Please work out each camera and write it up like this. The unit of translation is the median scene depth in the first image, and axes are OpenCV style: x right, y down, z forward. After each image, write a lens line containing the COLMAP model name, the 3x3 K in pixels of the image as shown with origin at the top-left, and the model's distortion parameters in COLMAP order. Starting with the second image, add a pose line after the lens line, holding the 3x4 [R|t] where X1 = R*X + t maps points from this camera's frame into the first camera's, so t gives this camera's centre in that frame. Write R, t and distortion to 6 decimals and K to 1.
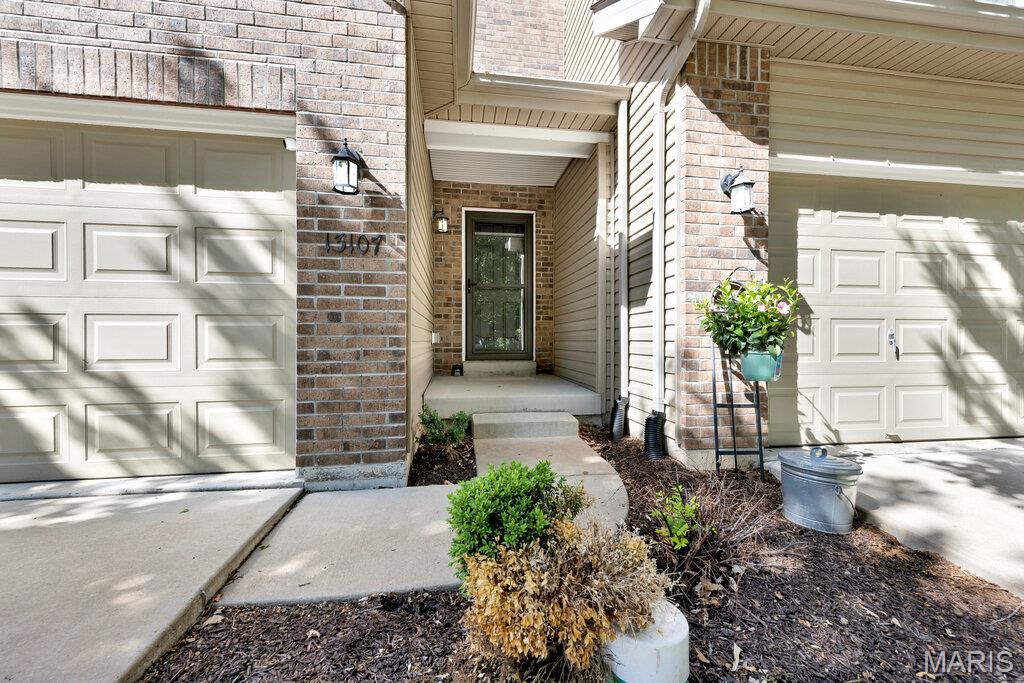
lens RADIAL K [[402.0, 0, 520.0], [0, 402.0, 342.3], [0, 0, 1]] dist [0.009207, -0.000739]
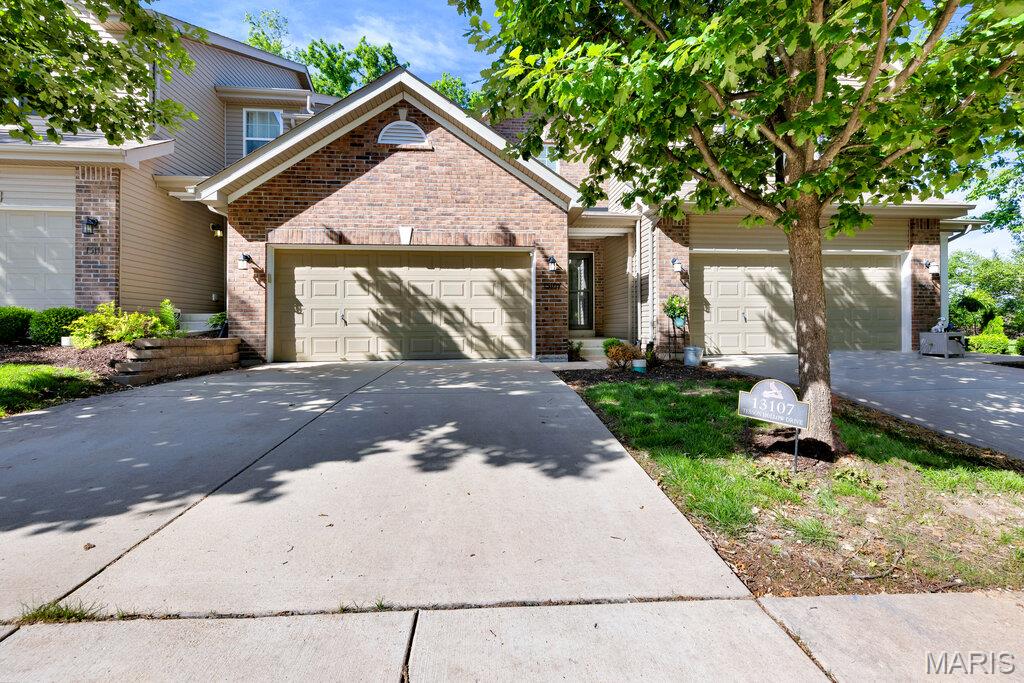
lens RADIAL K [[402.0, 0, 514.3], [0, 402.0, 323.5], [0, 0, 1]] dist [0.009207, -0.000739]
pose [[0.997241, -0.006457, -0.073945, -0.430896], [0.005536, 0.999905, -0.012650, 0.087346], [0.074020, 0.012205, 0.997182, -2.014748]]
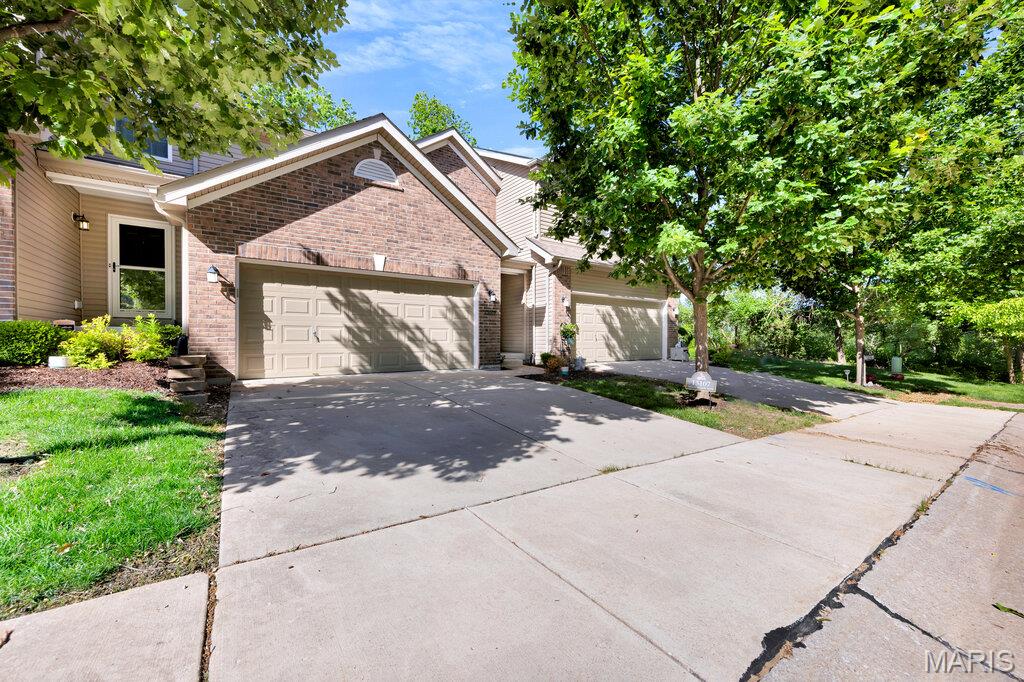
lens RADIAL K [[402.0, 0, 497.1], [0, 402.0, 338.9], [0, 0, 1]] dist [0.009207, -0.000739]
pose [[0.903542, 0.003935, 0.428481, -1.943718], [-0.004597, 0.999989, 0.000508, 0.027623], [-0.428475, -0.002429, 0.903551, -2.555372]]
